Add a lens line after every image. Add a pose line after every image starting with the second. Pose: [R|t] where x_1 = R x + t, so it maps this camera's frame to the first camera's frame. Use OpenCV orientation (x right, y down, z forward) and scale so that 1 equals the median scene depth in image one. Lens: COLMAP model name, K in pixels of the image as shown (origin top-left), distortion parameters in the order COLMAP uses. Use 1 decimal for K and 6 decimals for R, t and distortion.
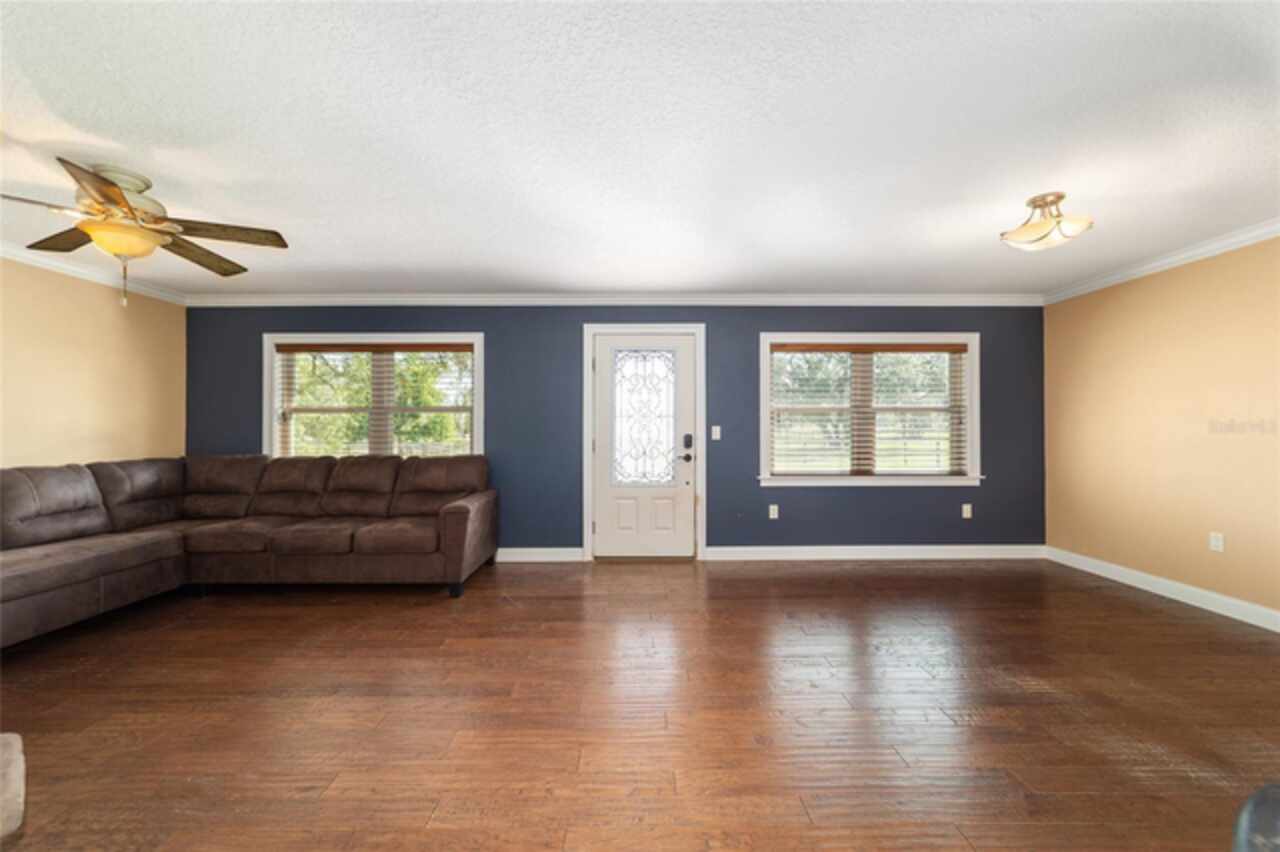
lens RADIAL K [[487.8, 0, 639.8], [0, 487.8, 430.0], [0, 0, 1]] dist [-0.002053, 0.000318]
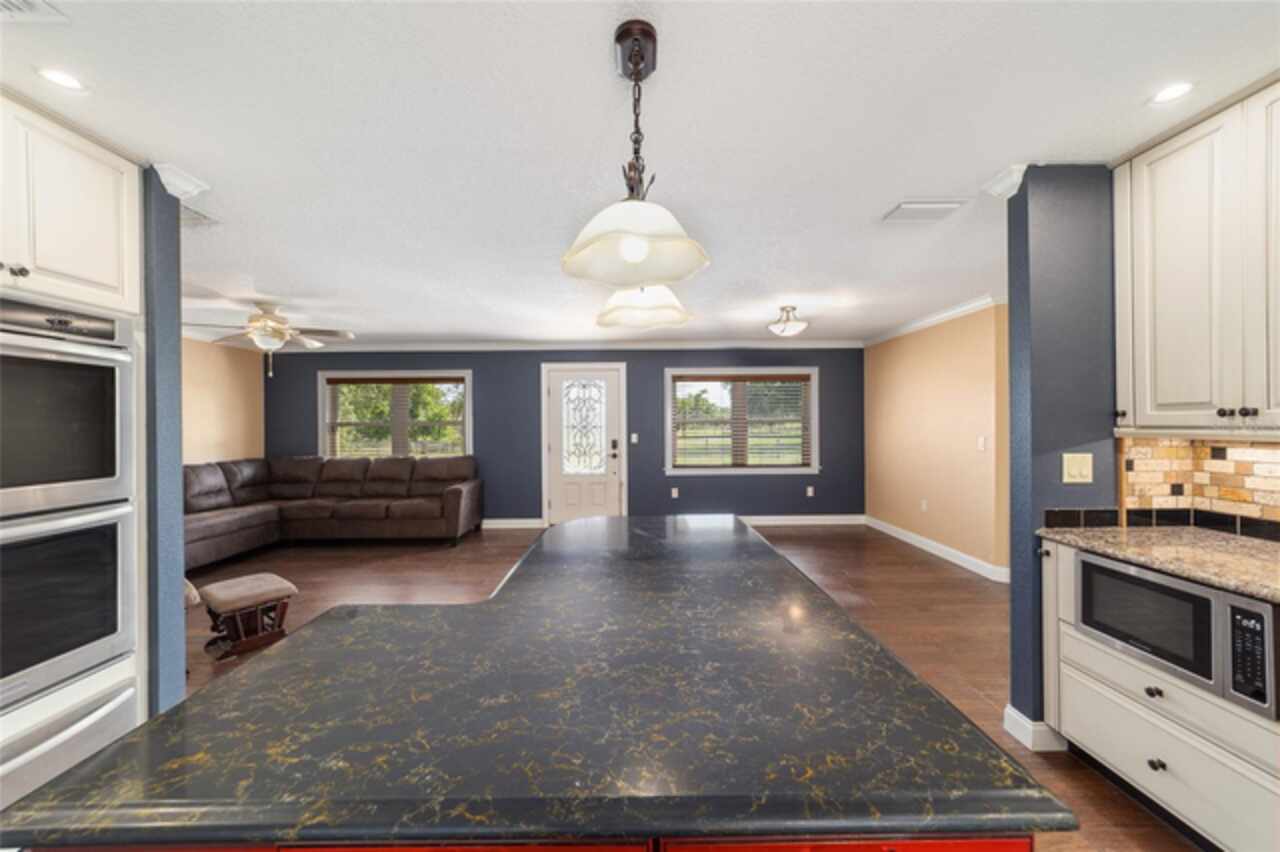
lens RADIAL K [[487.8, 0, 640.8], [0, 487.8, 429.3], [0, 0, 1]] dist [-0.002053, 0.000318]
pose [[0.999917, -0.007511, 0.010424, 0.162604], [0.007477, 0.999966, 0.003345, -0.025477], [-0.010449, -0.003267, 0.999940, -0.445250]]
